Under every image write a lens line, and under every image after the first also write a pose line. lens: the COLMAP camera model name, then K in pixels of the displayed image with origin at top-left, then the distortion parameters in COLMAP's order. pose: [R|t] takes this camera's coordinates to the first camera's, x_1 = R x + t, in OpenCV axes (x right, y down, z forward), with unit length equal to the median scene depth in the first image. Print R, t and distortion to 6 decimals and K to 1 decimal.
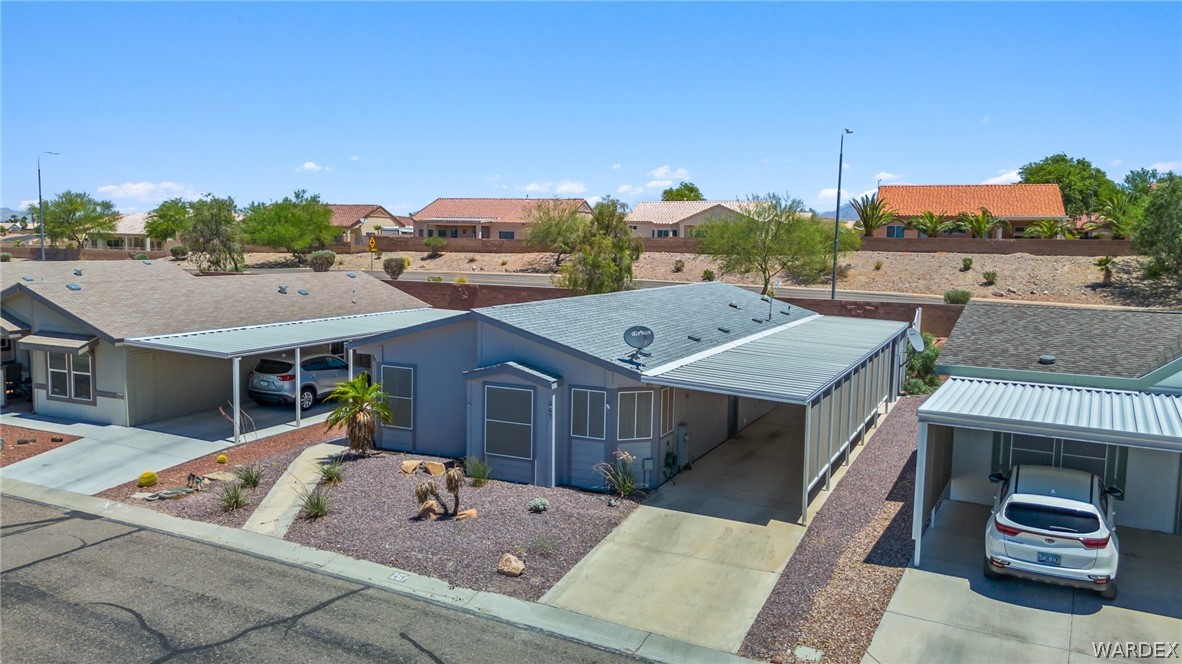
lens RADIAL K [[878.9, 0, 591.0], [0, 878.9, 332.0], [0, 0, 1]] dist [0.067536, -0.059496]
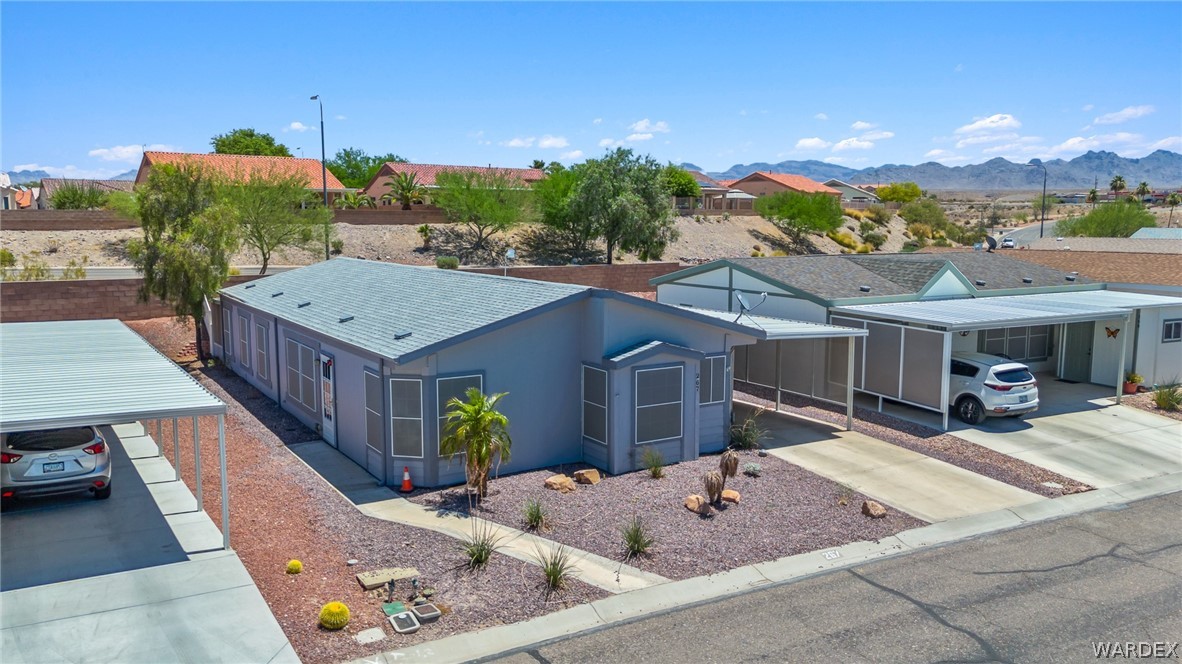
lens RADIAL K [[891.1, 0, 591.0], [0, 891.1, 332.0], [0, 0, 1]] dist [0.044146, -0.009626]
pose [[0.535528, -0.121436, 0.835741, -0.963763], [0.095842, 0.991953, 0.082720, -0.063503], [-0.839062, 0.035800, 0.542857, 0.561630]]
